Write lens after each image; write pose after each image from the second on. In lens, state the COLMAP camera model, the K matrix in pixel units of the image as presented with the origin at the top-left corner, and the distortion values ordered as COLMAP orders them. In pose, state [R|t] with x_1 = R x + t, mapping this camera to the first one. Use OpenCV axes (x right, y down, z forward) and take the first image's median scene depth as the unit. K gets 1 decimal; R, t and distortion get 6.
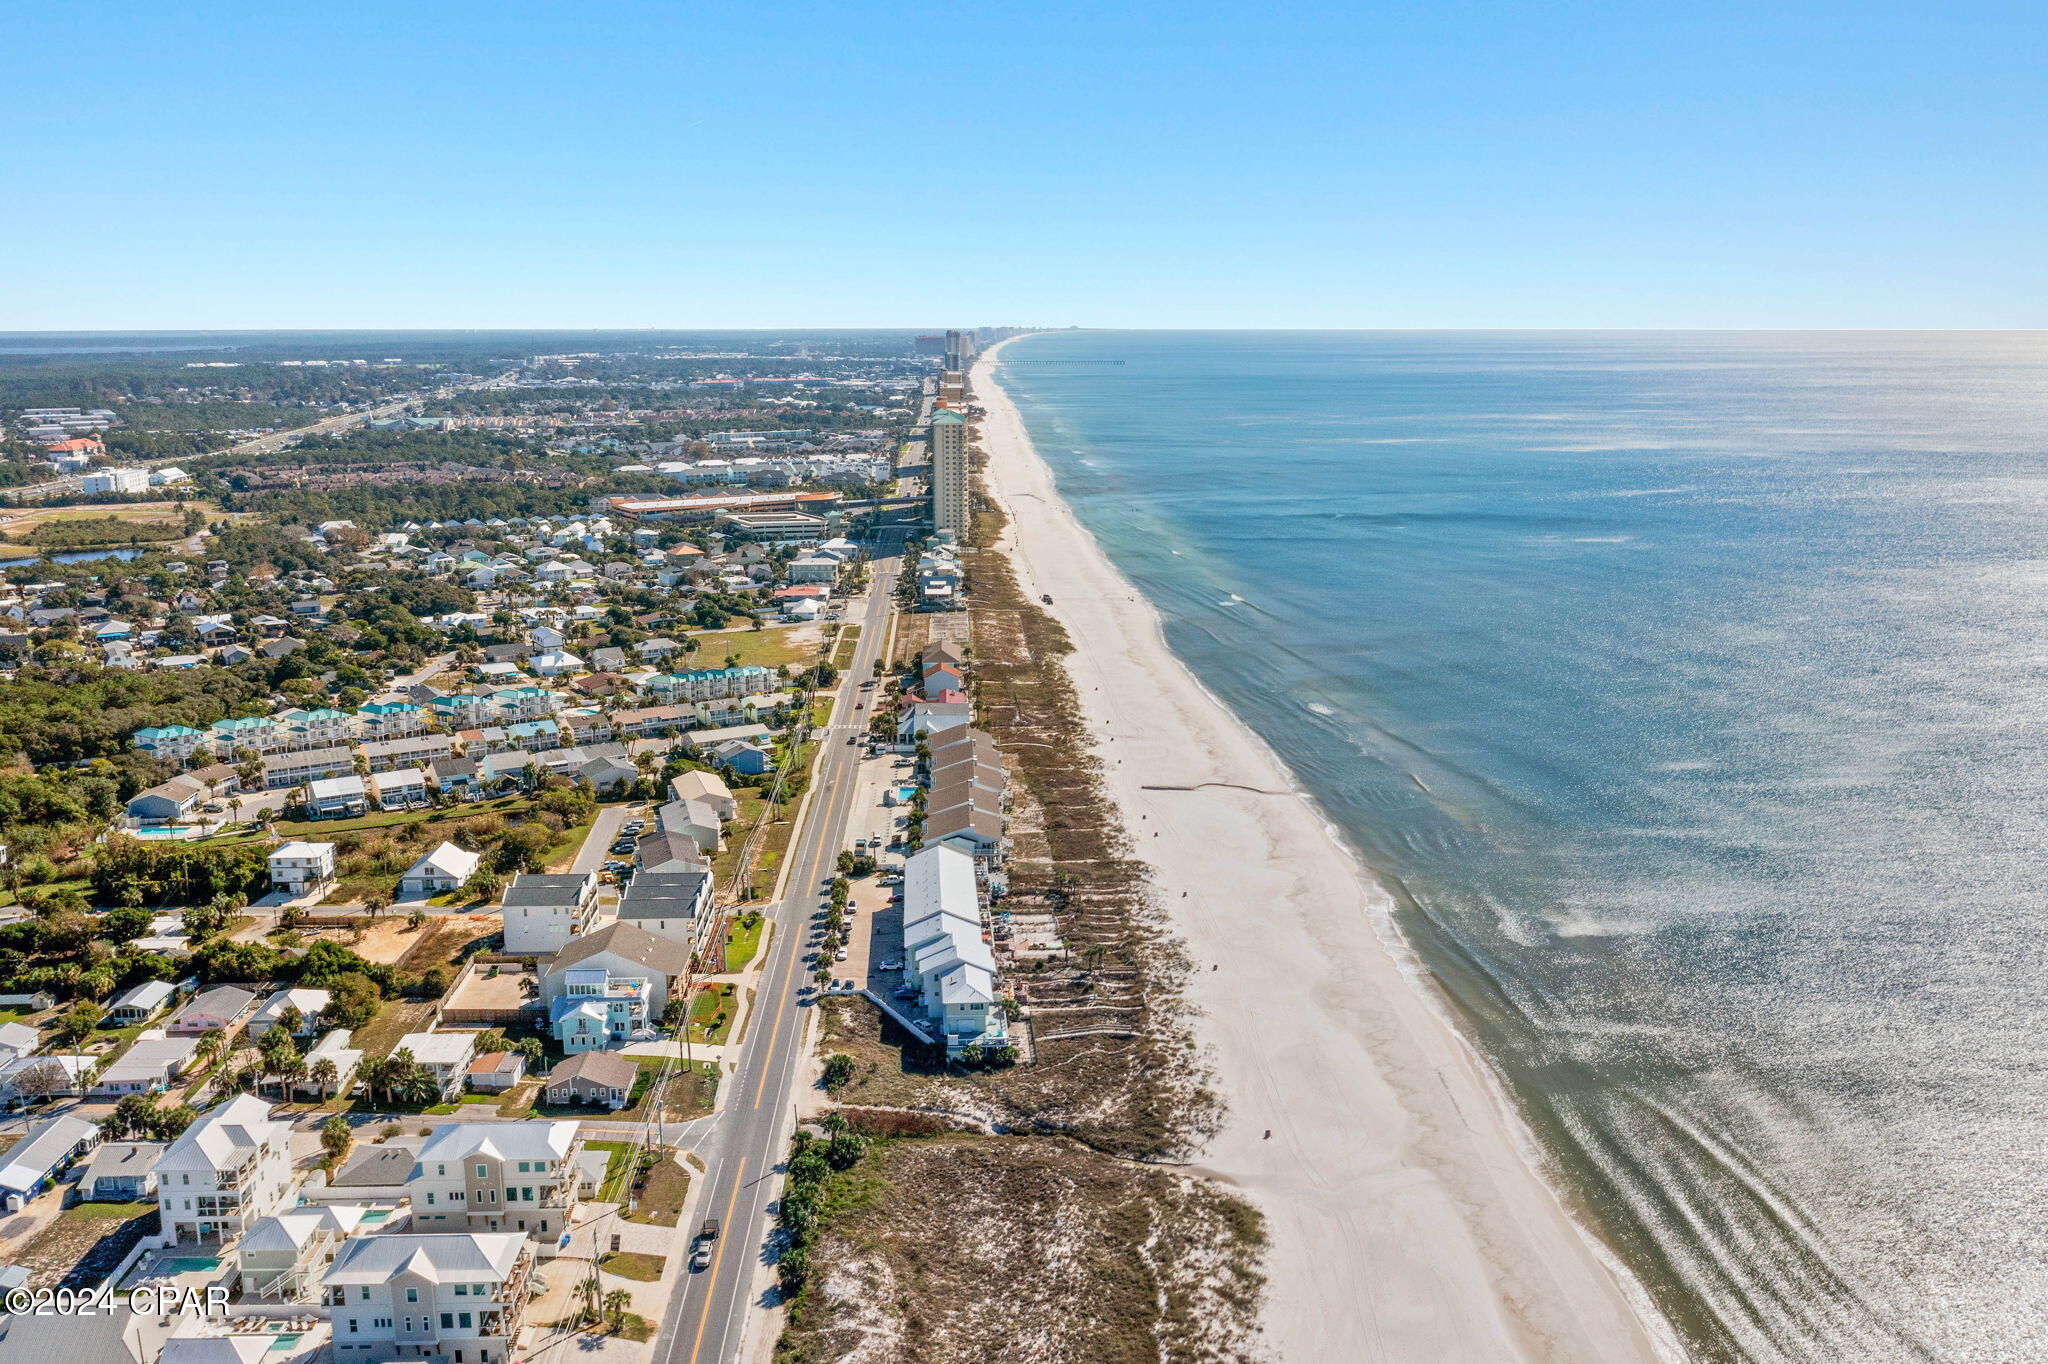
lens RADIAL K [[1632.2, 0, 1034.8], [0, 1632.2, 681.9], [0, 0, 1]] dist [-0.021479, 0.010794]
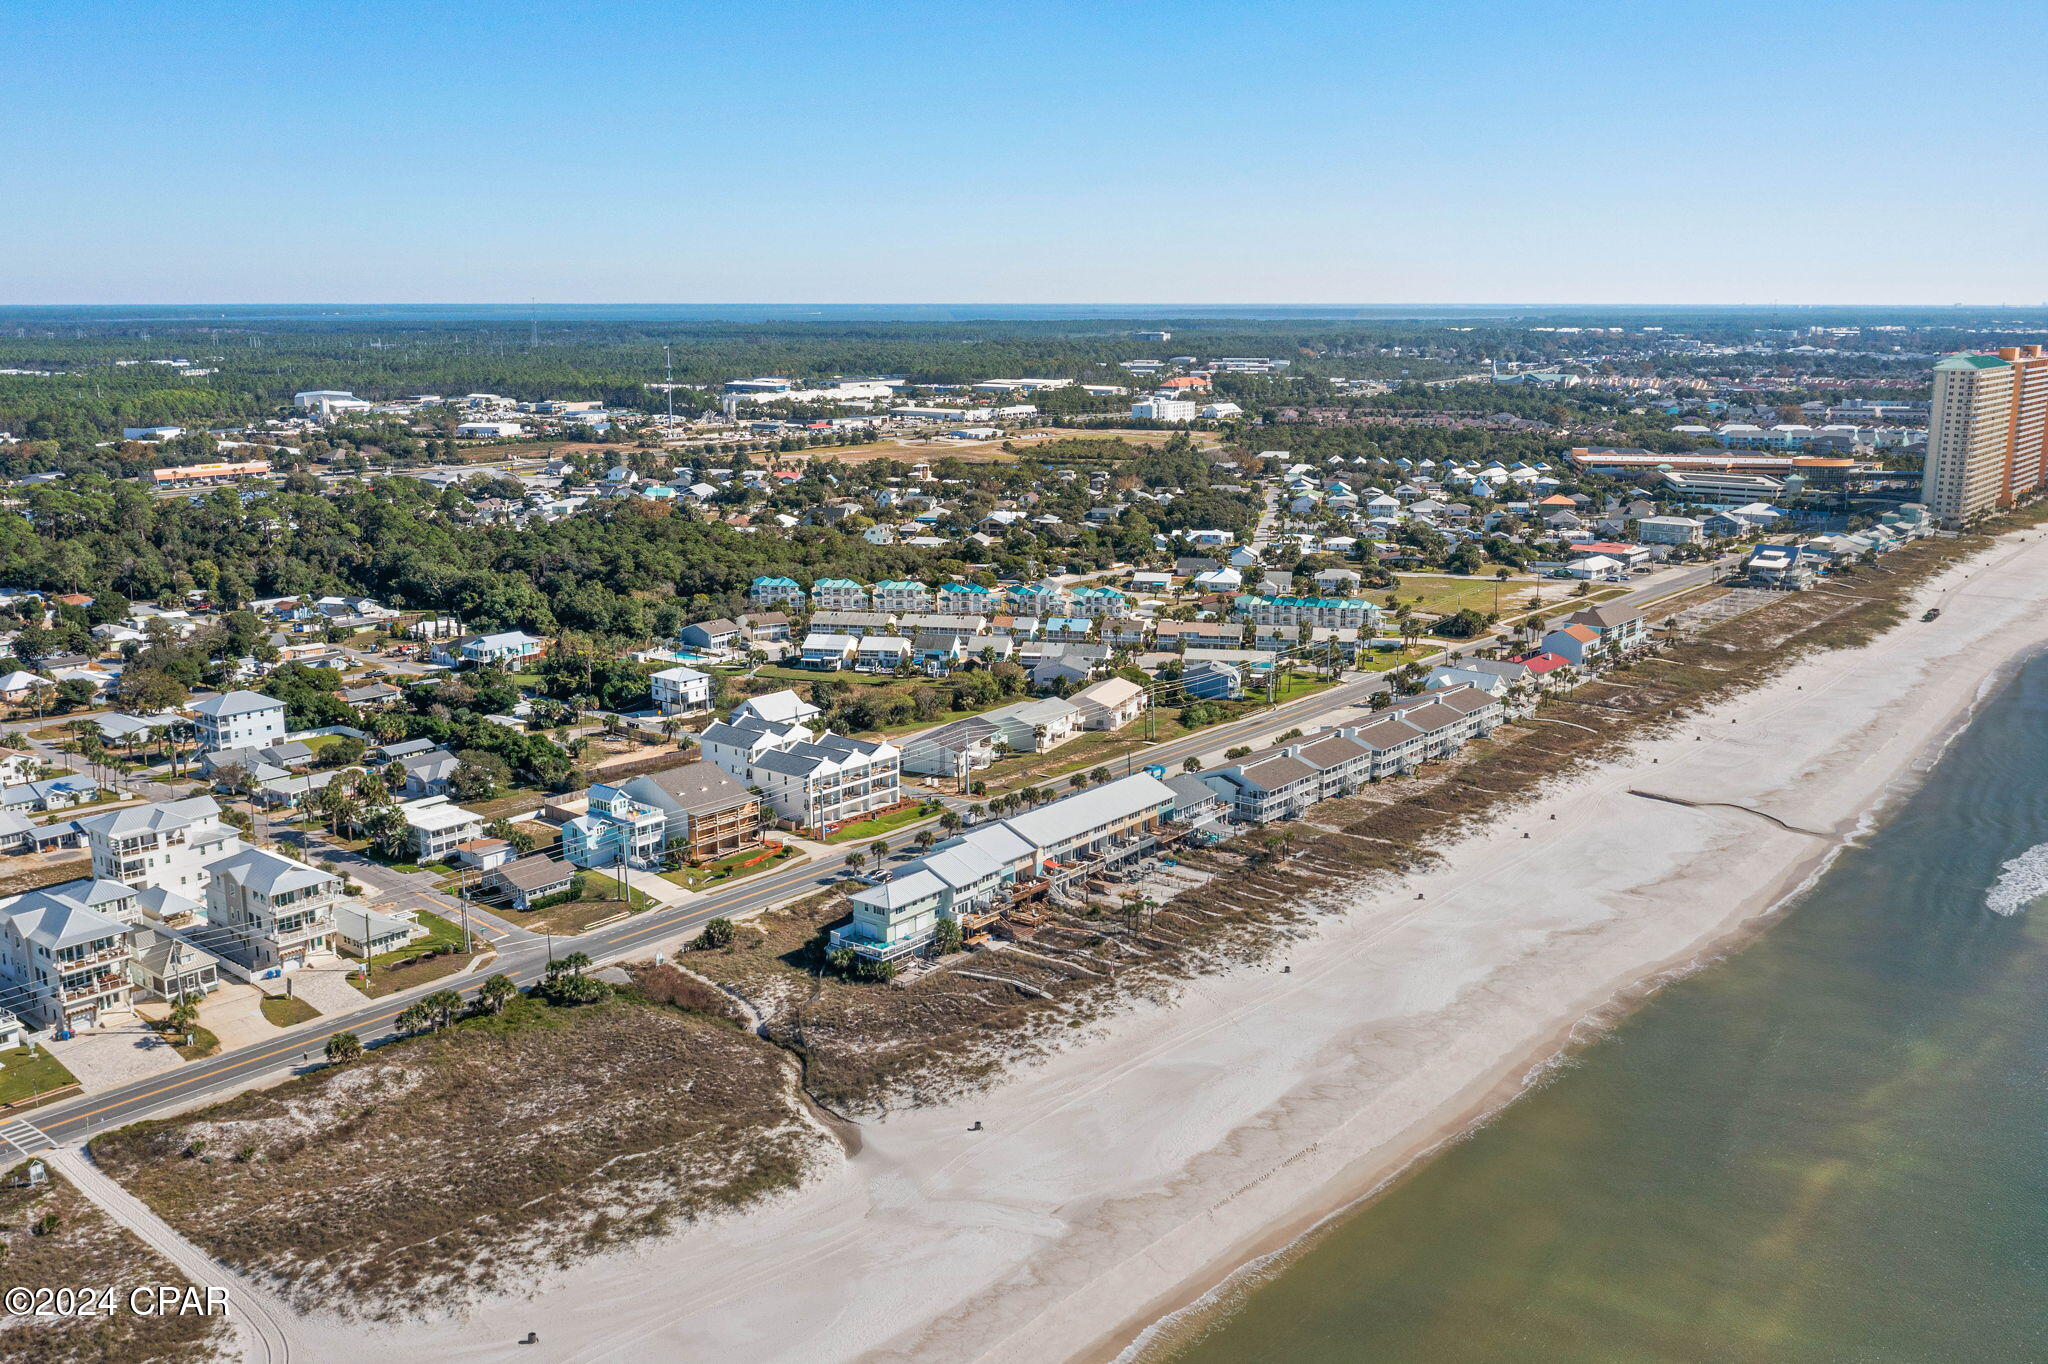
lens RADIAL K [[1819.6, 0, 1016.2], [0, 1819.6, 683.3], [0, 0, 1]] dist [-0.016154, 0.006727]
pose [[0.748129, 0.141677, -0.648252, 0.619811], [-0.146191, 0.988128, 0.047243, 0.029959], [0.647249, 0.059424, 0.759959, 0.331284]]
